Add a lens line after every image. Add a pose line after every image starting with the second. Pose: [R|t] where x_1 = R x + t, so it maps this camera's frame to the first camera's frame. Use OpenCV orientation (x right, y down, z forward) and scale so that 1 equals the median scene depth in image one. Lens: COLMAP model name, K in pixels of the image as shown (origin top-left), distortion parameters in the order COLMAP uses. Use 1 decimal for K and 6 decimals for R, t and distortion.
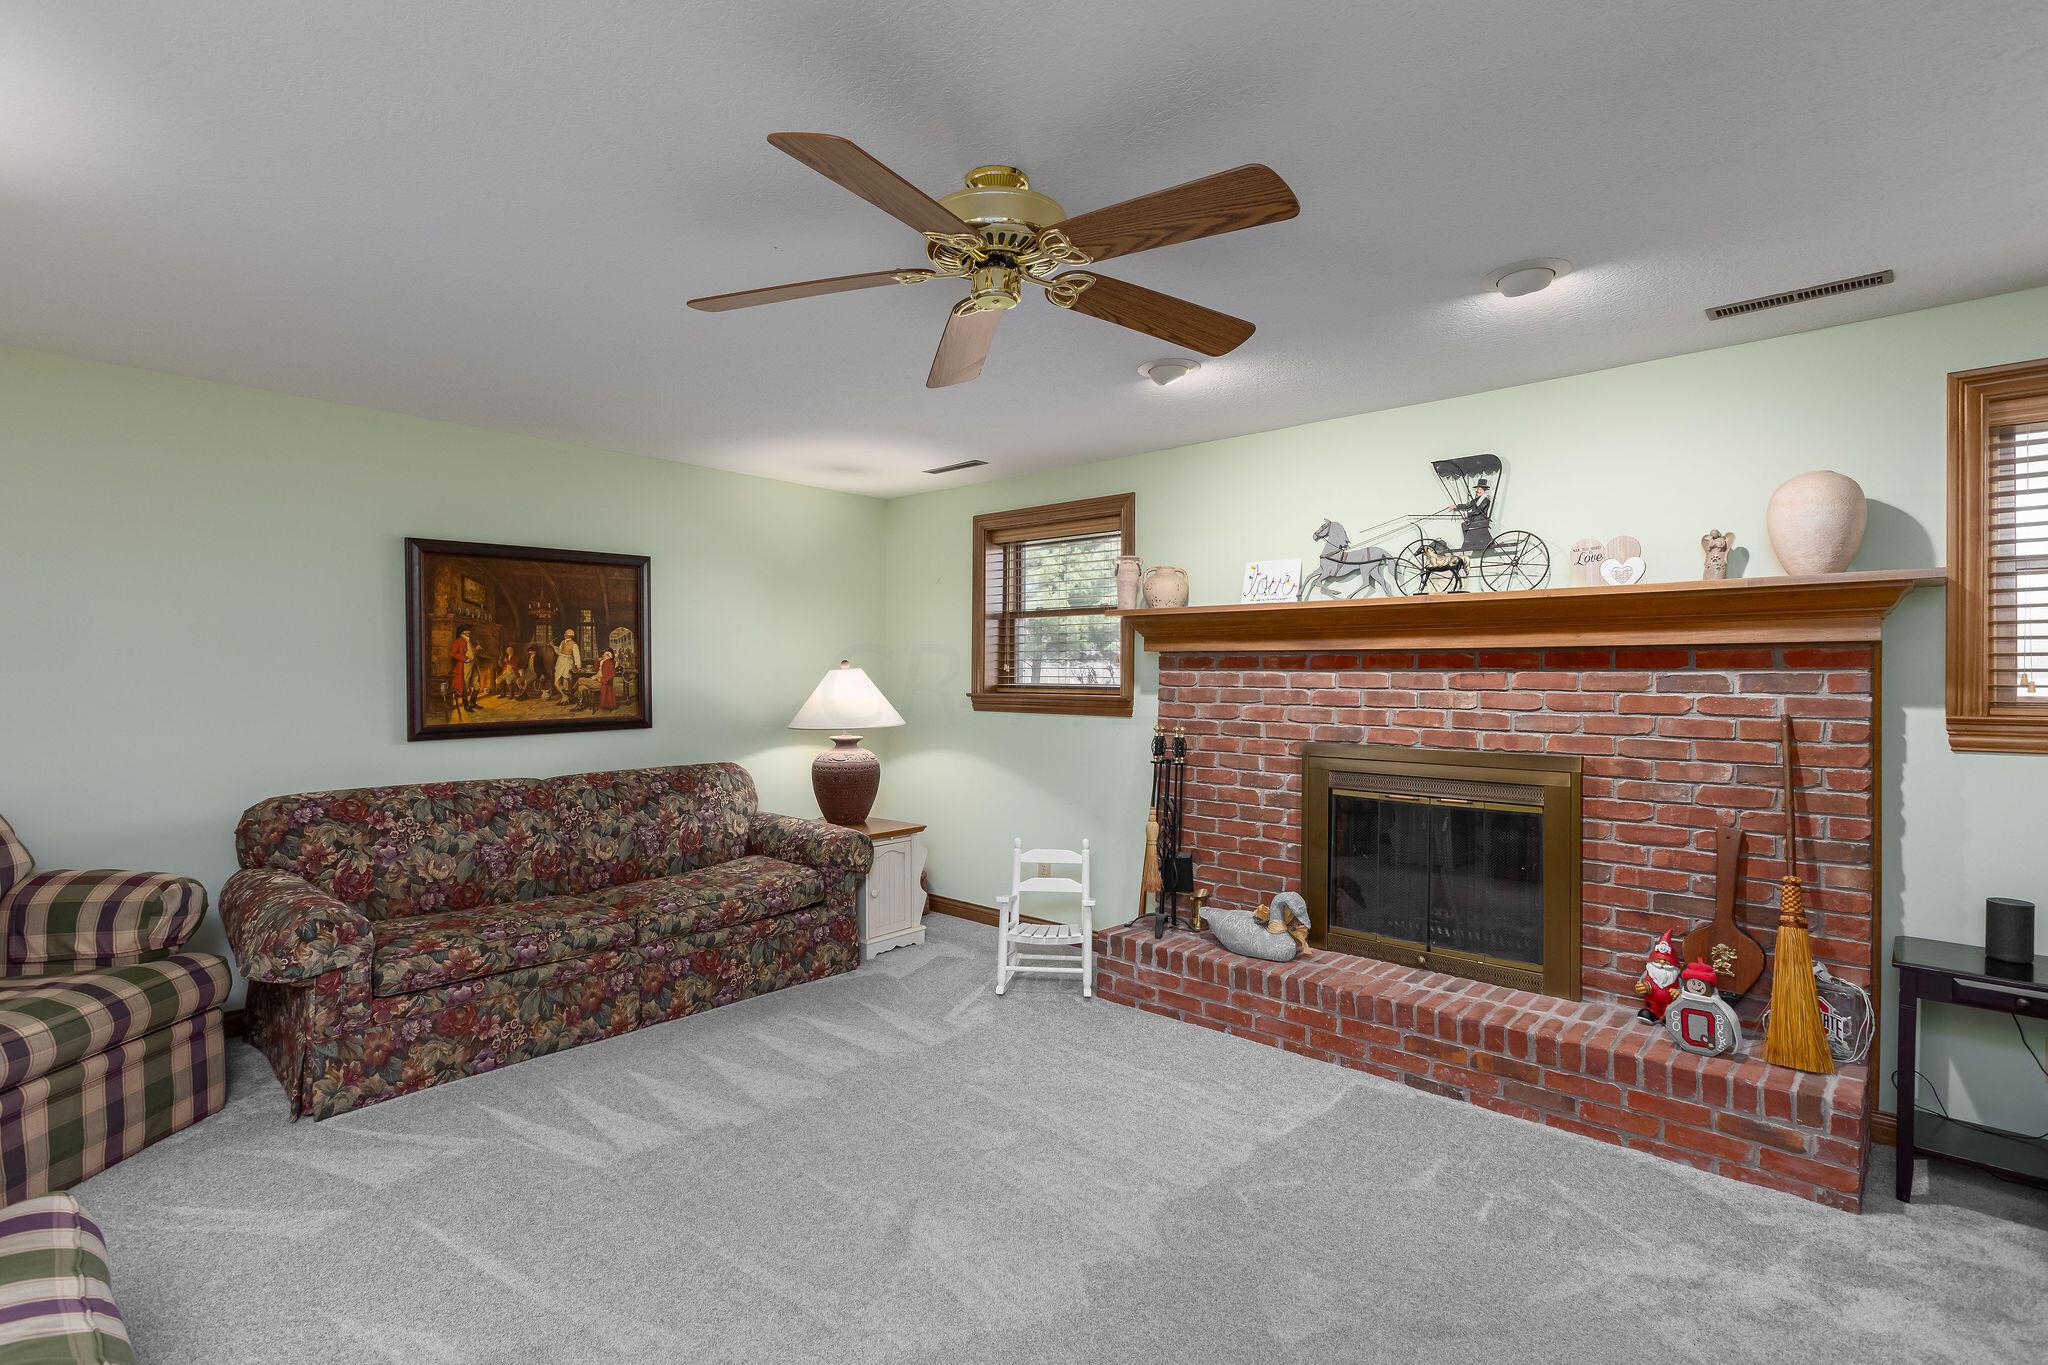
lens RADIAL K [[999.4, 0, 1024.0], [0, 999.4, 682.5], [0, 0, 1]] dist [0.001255, 0.000497]
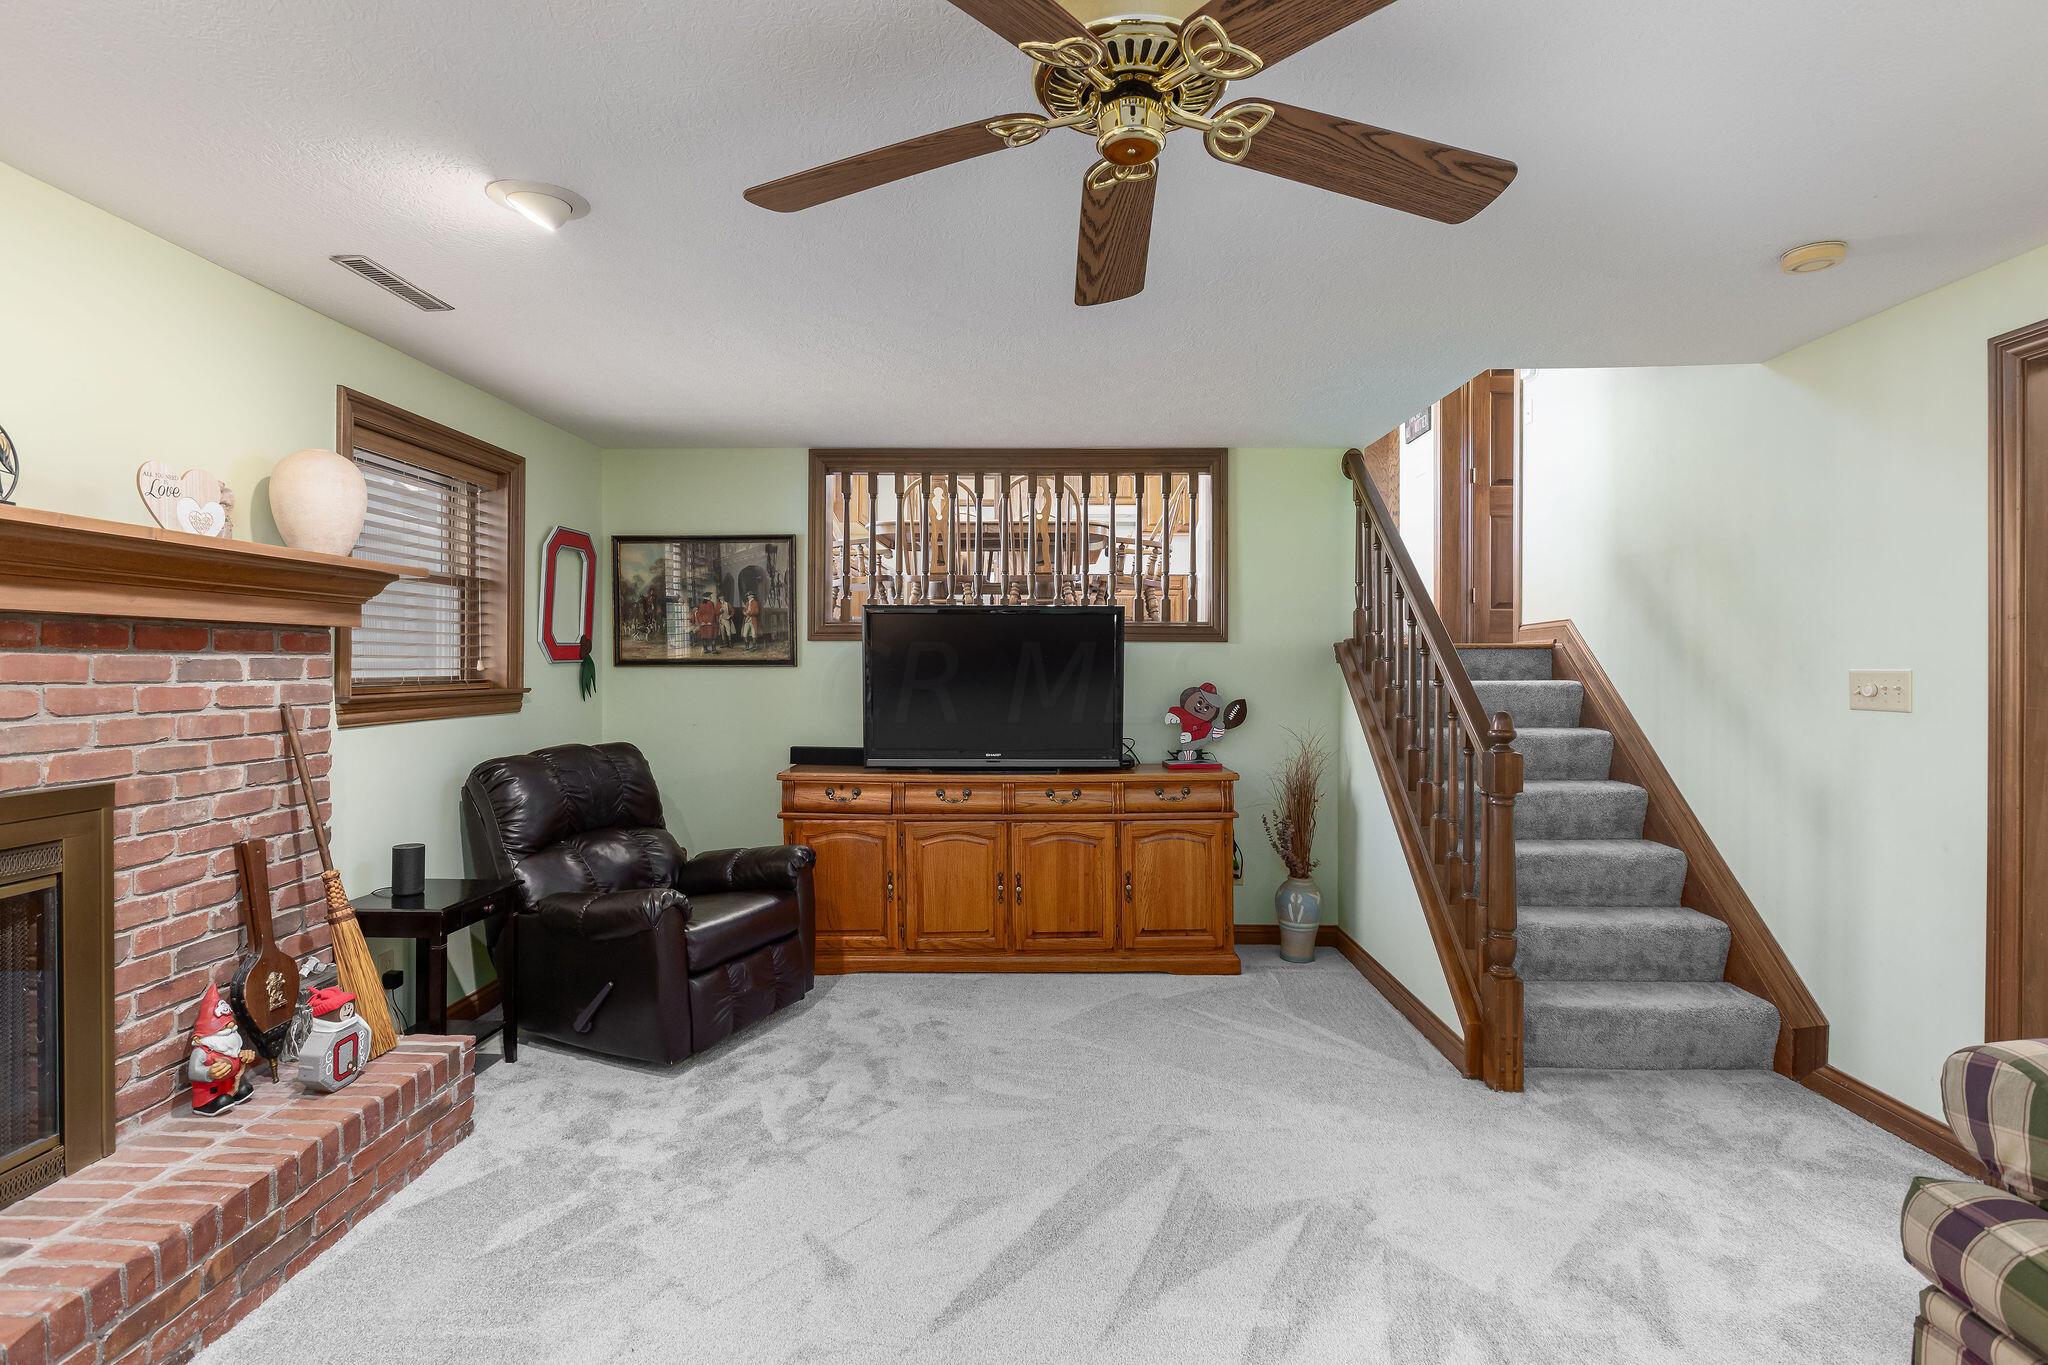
lens RADIAL K [[1003.5, 0, 1024.0], [0, 1003.5, 682.5], [0, 0, 1]] dist [-0.001148, -0.000691]
pose [[-0.666655, -0.020434, 0.745086, -0.355860], [-0.003389, 0.999697, 0.024385, -0.010637], [-0.745359, 0.013731, -0.666522, 1.050650]]
